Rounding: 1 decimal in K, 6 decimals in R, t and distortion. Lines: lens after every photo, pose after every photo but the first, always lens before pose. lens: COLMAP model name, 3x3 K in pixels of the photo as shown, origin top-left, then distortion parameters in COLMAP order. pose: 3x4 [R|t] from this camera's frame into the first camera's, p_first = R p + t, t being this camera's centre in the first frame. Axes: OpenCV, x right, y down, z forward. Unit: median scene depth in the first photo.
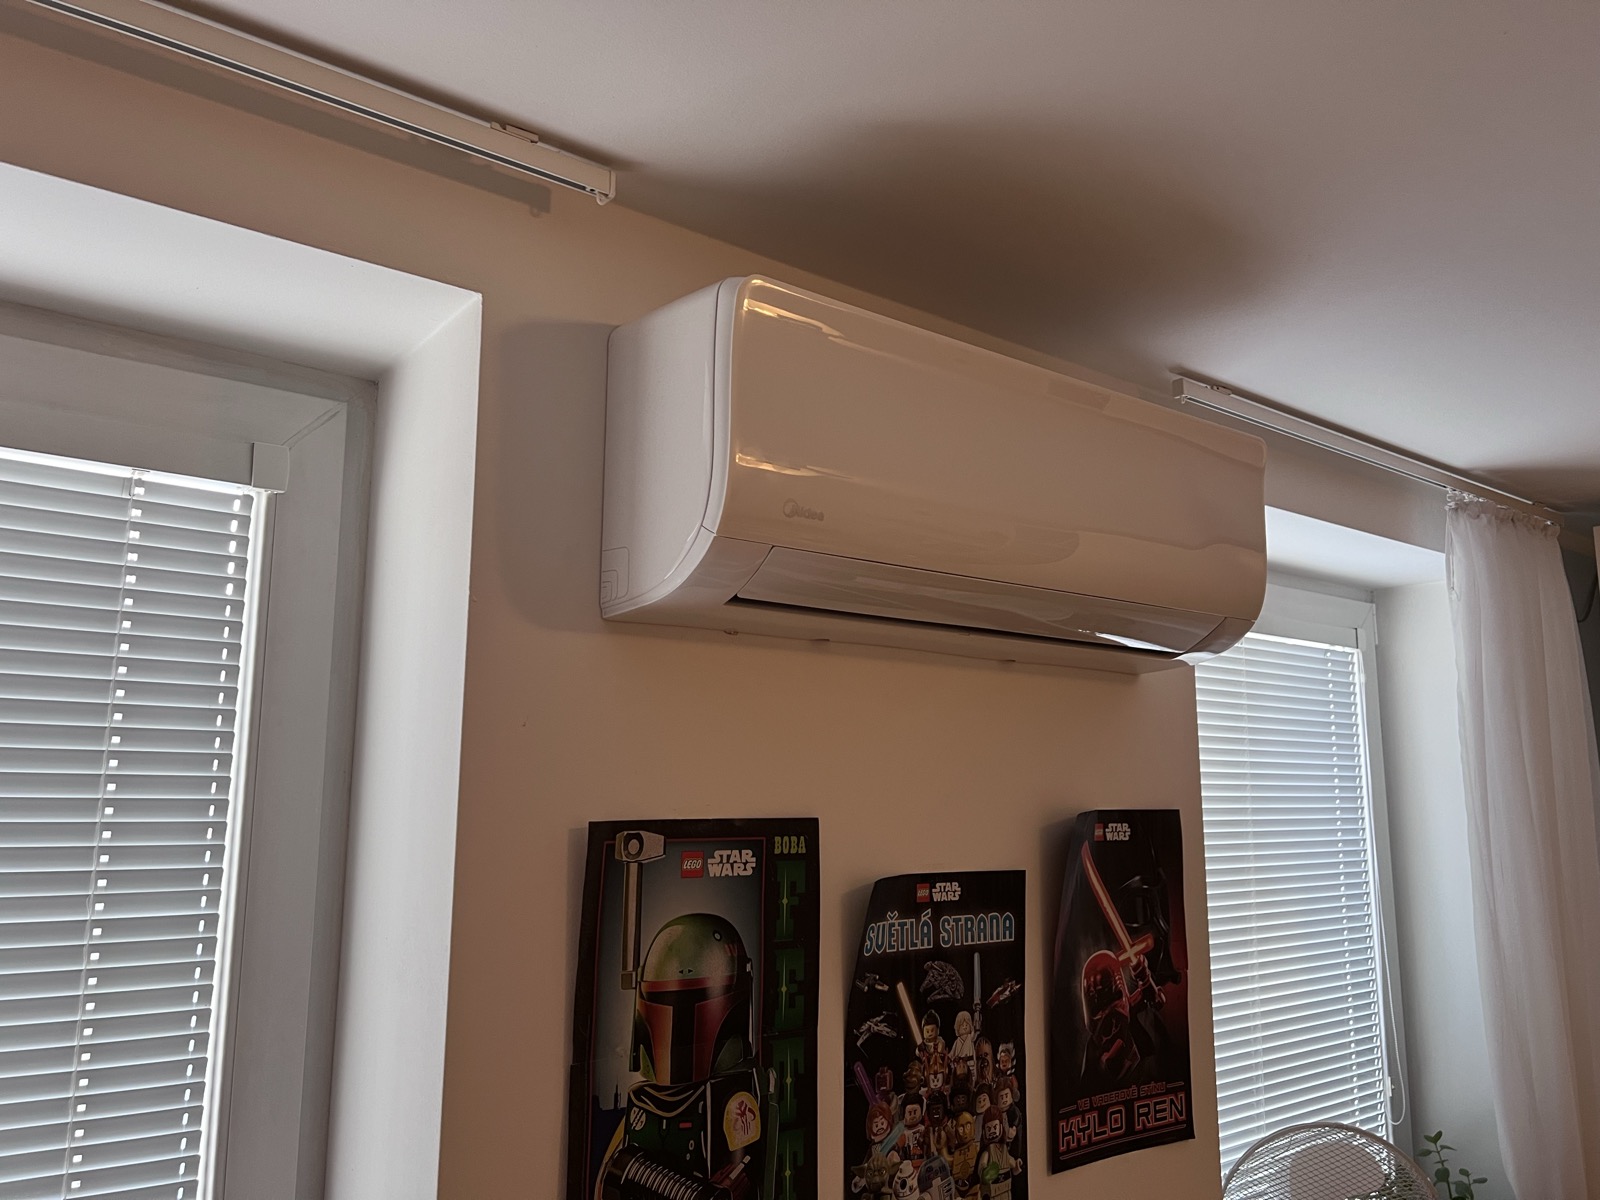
lens RADIAL K [[1193.7, 0, 799.7], [0, 1193.7, 604.1], [0, 0, 1]] dist [0.045466, -0.026458]
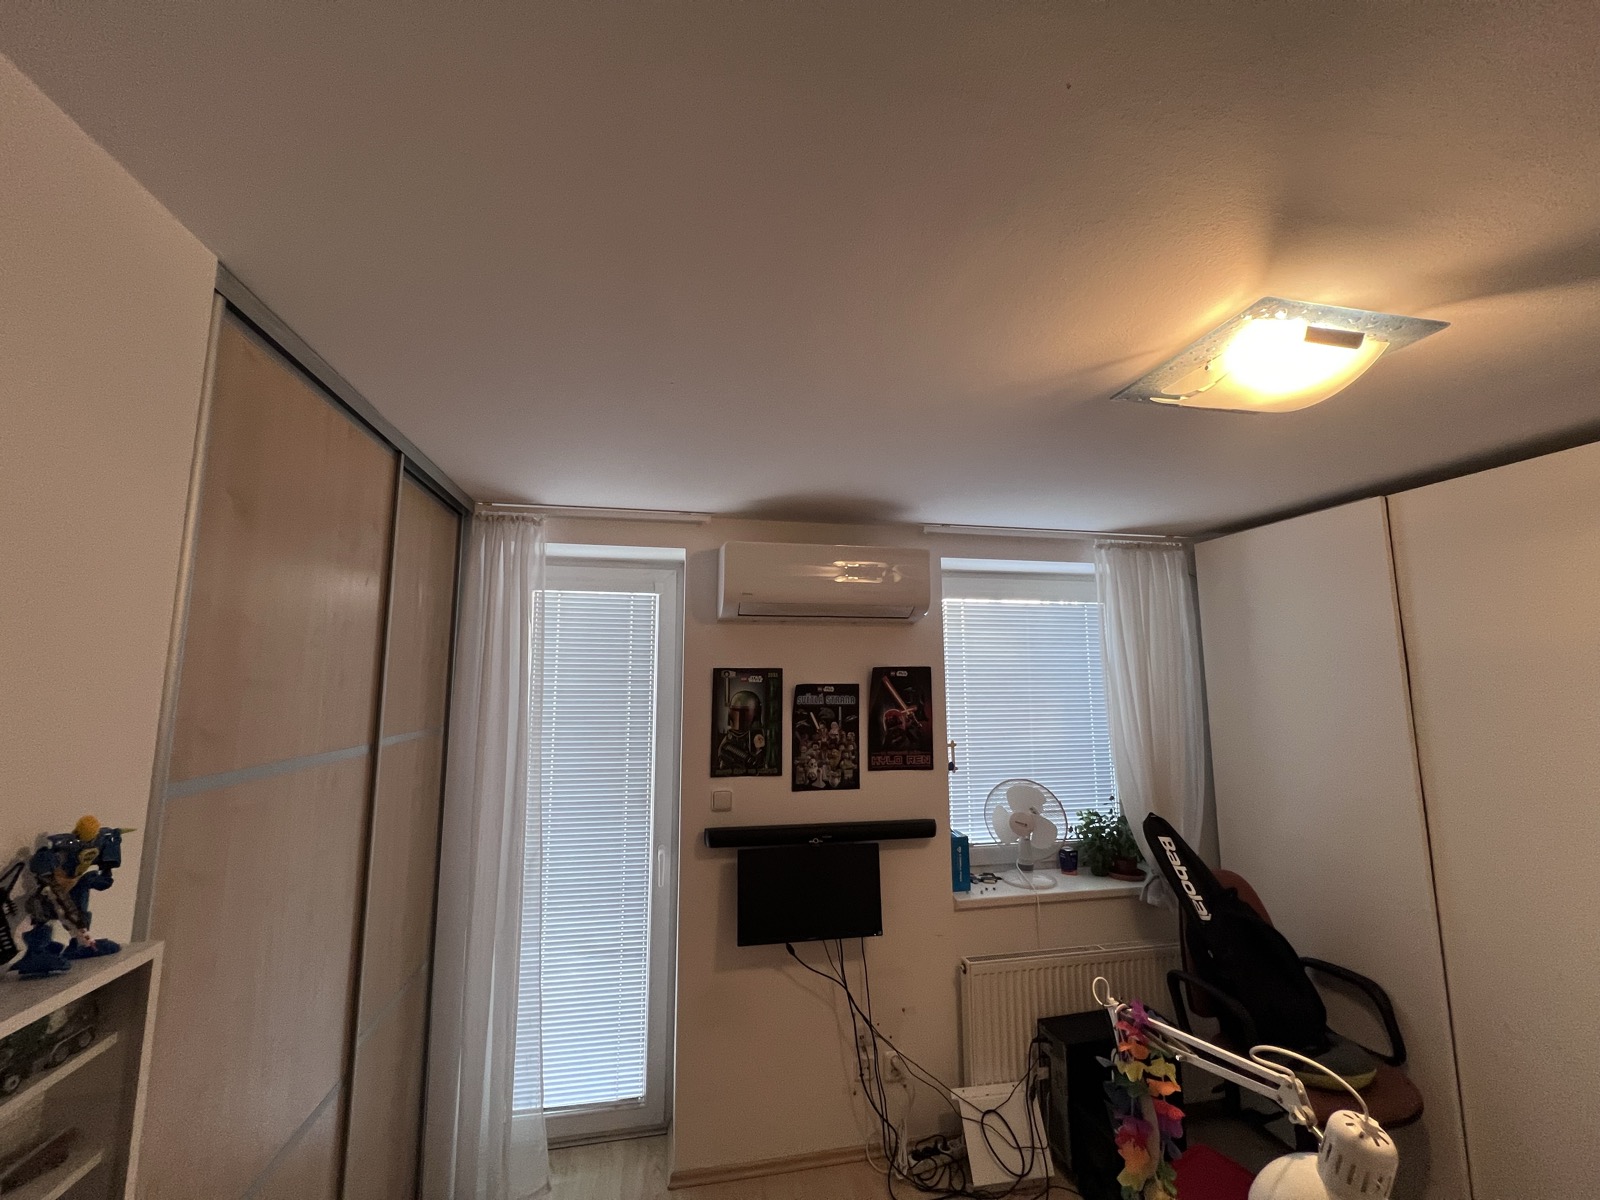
lens RADIAL K [[639.1, 0, 792.8], [0, 639.1, 597.7], [0, 0, 1]] dist [0.002911, 0.000278]
pose [[0.888572, -0.066623, -0.453873, 0.930187], [0.078409, 0.996896, 0.007172, -0.054459], [0.451986, -0.041960, 0.891037, -0.750347]]
